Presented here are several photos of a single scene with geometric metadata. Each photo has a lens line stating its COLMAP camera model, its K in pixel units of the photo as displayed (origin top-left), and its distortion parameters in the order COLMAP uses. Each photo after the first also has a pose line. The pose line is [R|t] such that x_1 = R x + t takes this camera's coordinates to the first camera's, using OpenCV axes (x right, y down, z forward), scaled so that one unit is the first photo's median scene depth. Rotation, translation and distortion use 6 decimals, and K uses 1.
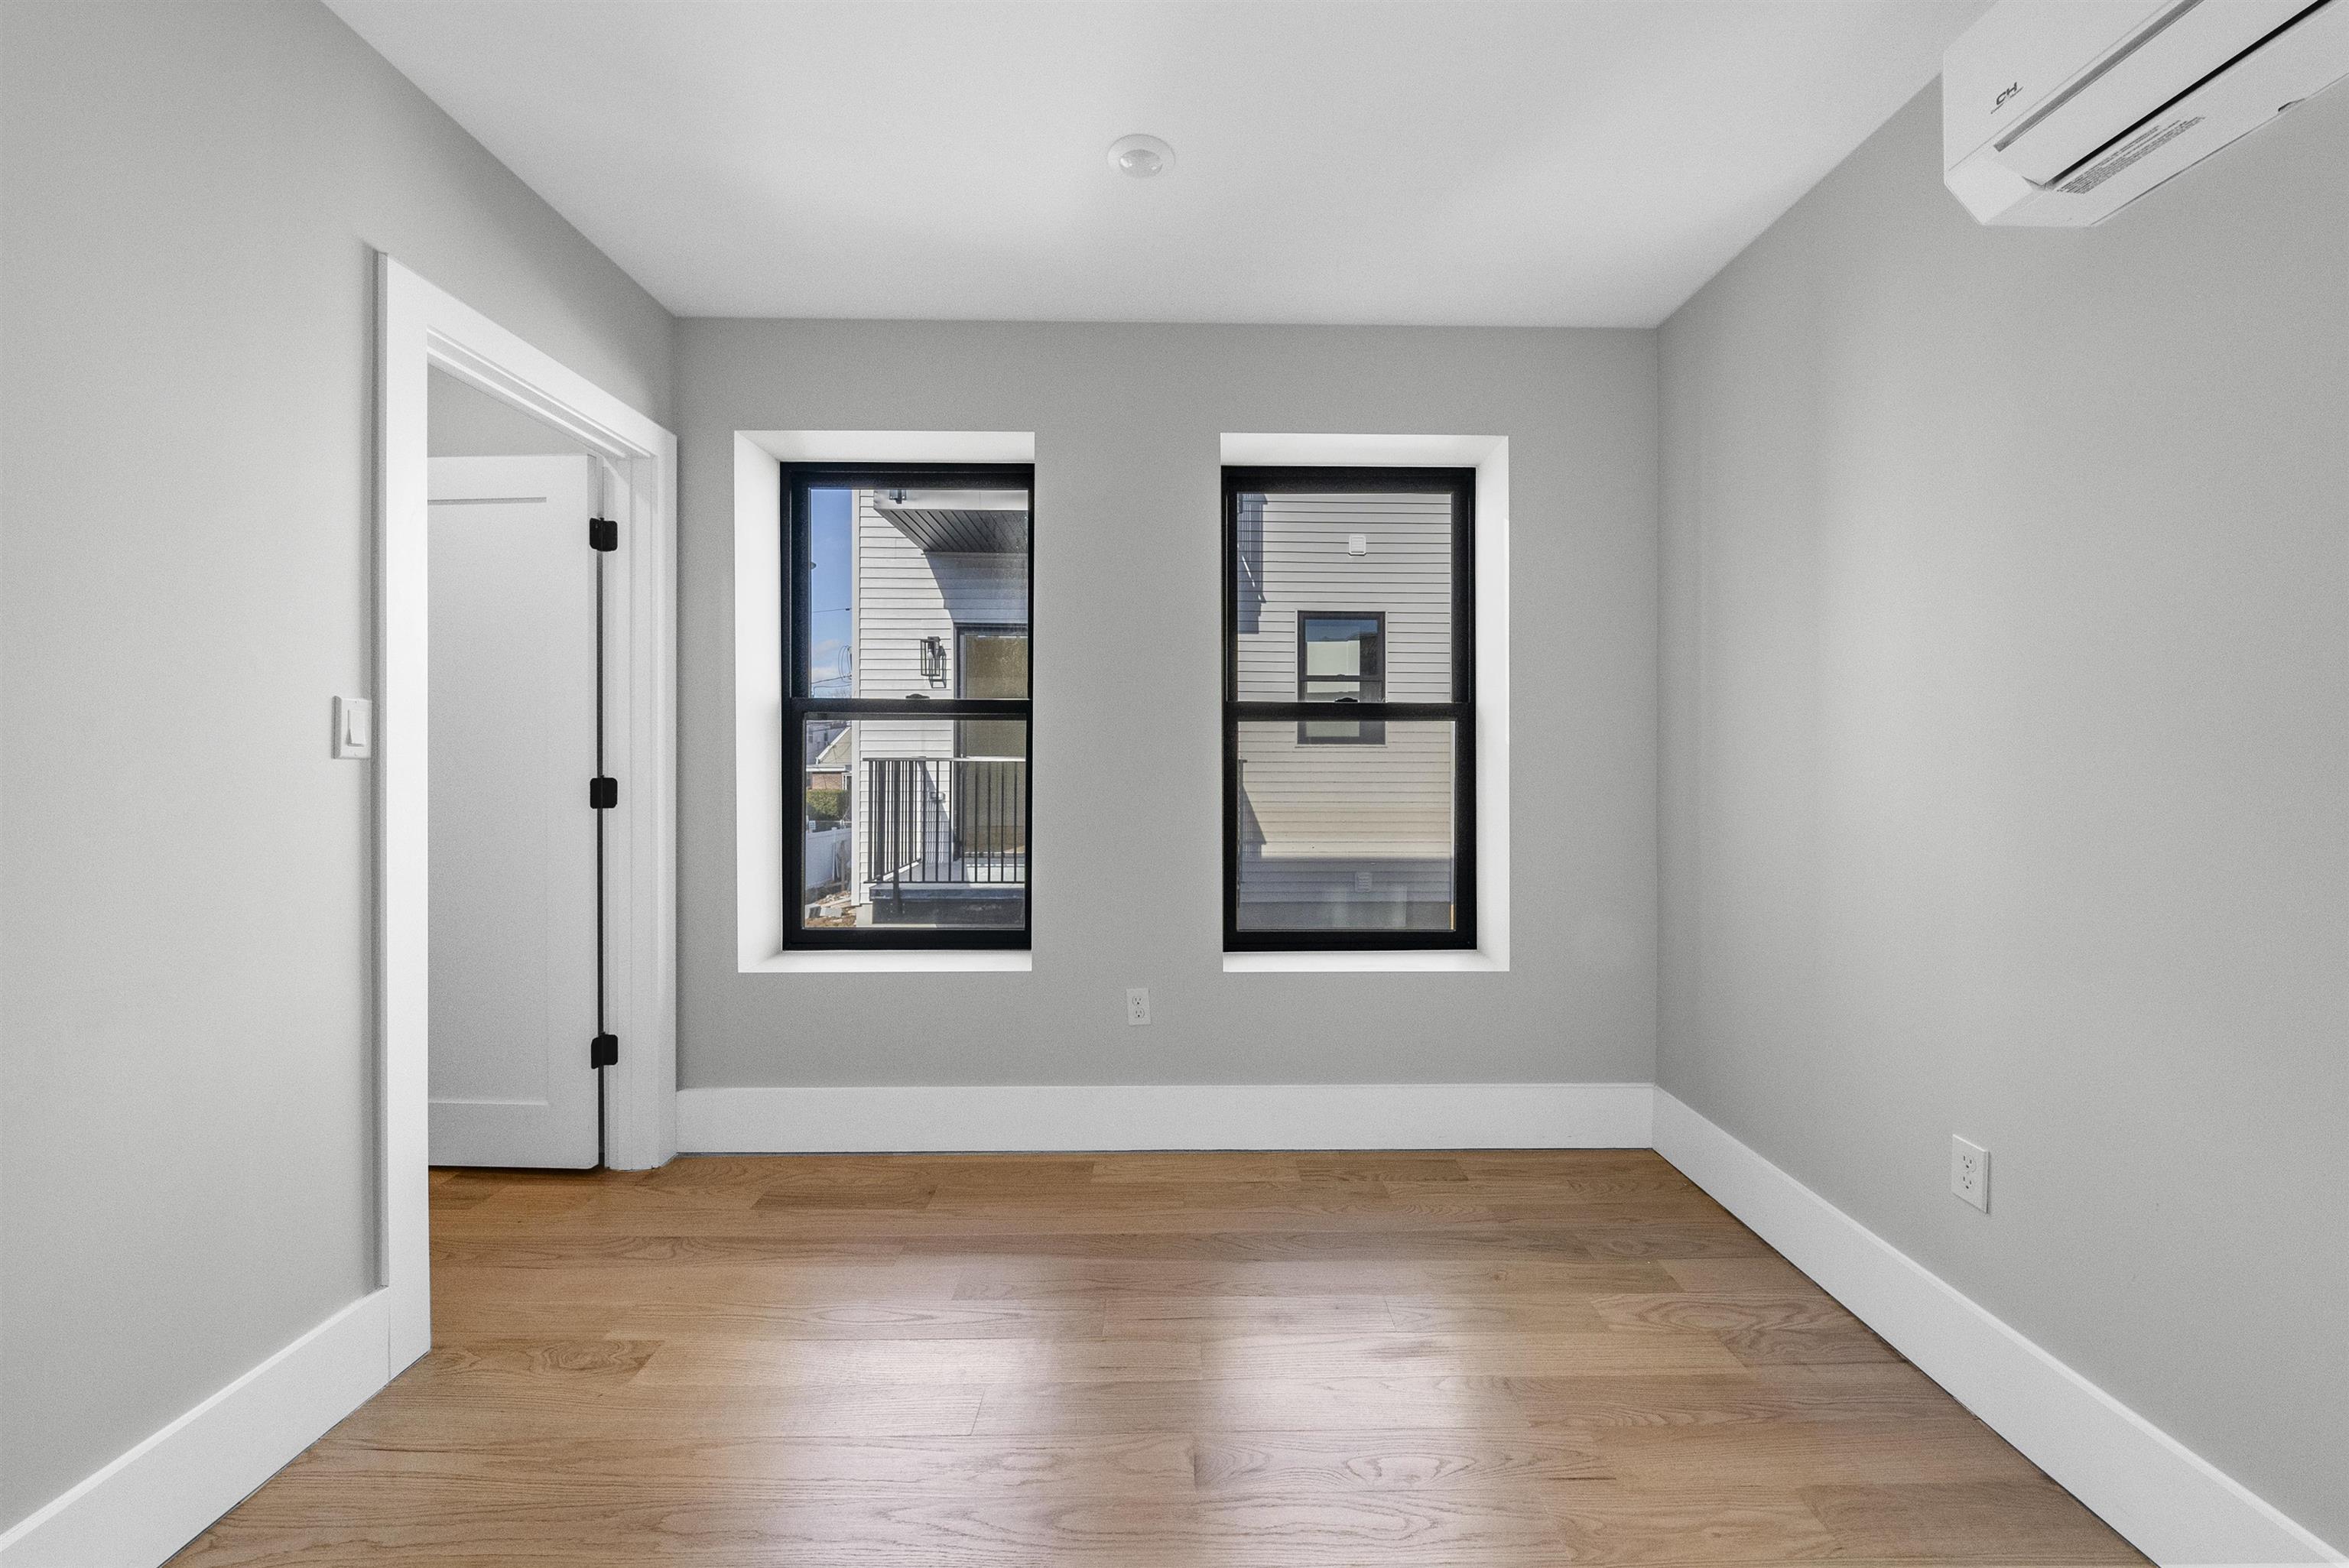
lens RADIAL K [[864.9, 0, 1184.6], [0, 864.9, 766.3], [0, 0, 1]] dist [-0.001189, -0.000065]
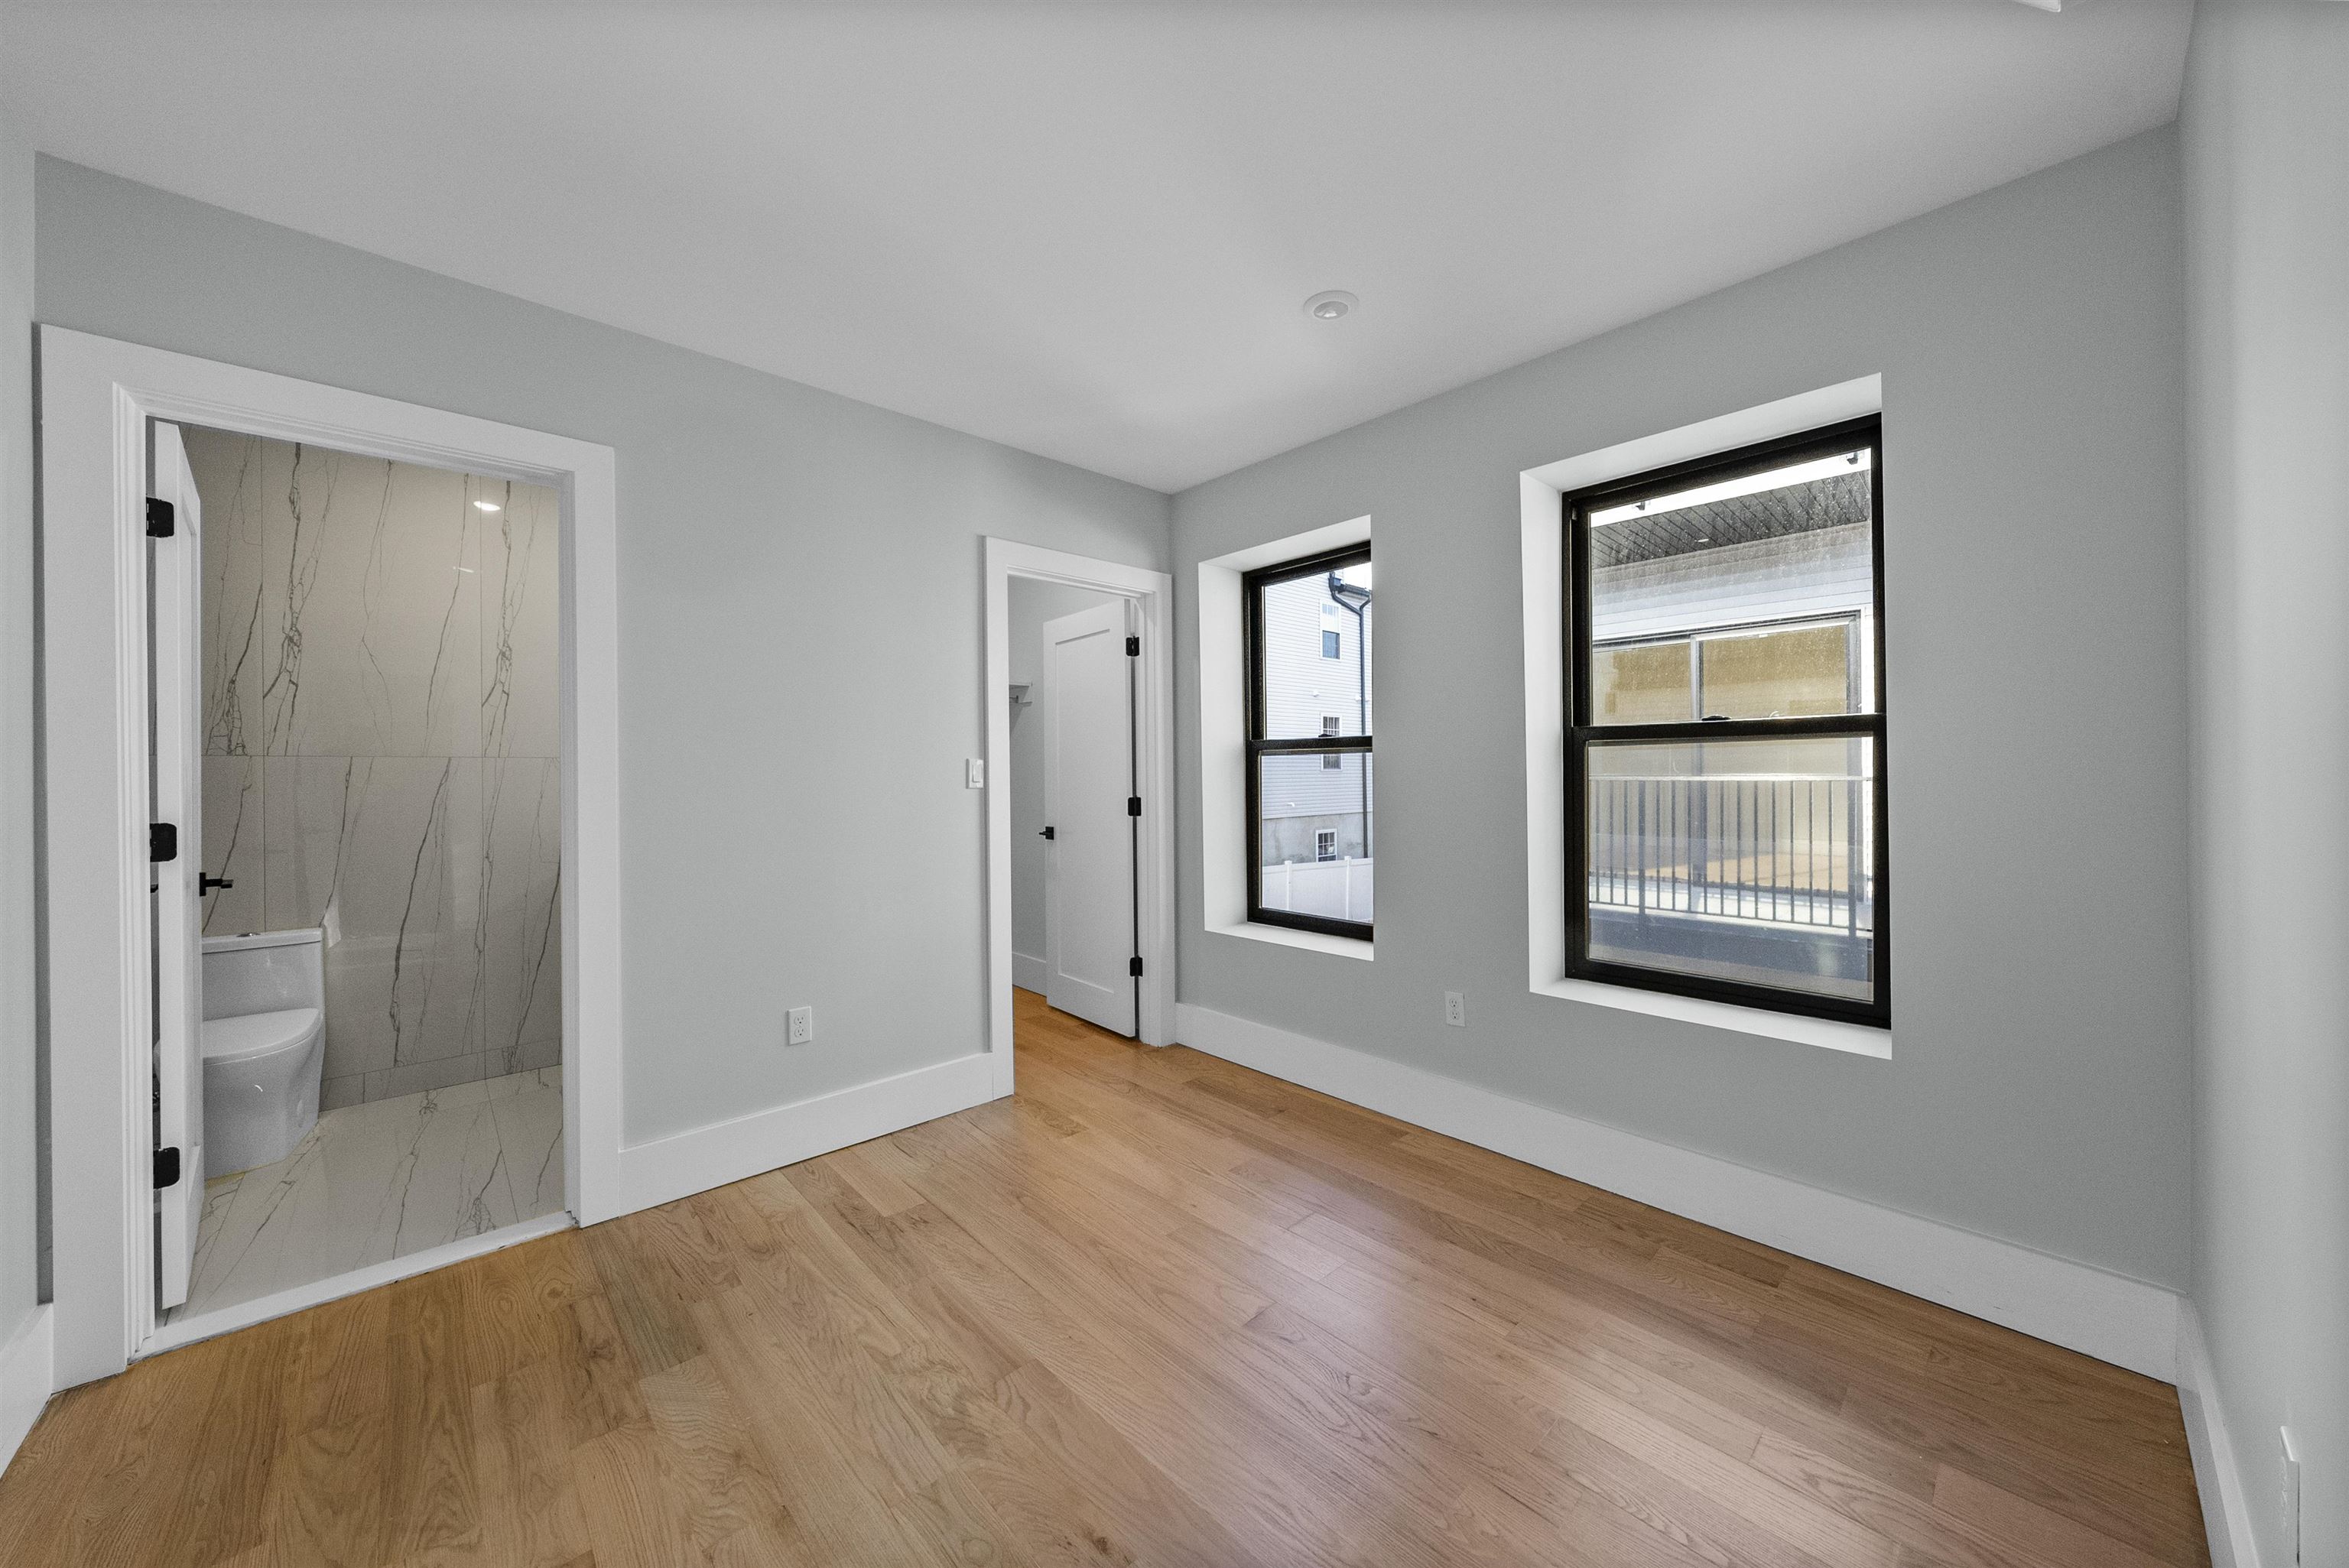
lens RADIAL K [[819.6, 0, 1174.5], [0, 819.6, 784.0], [0, 0, 1]] dist [0.001145, 0.000009]
pose [[0.667912, -0.001685, -0.744239, 0.532237], [-0.000133, 0.999997, -0.002384, -0.007407], [0.744241, 0.001692, 0.667910, 0.033931]]
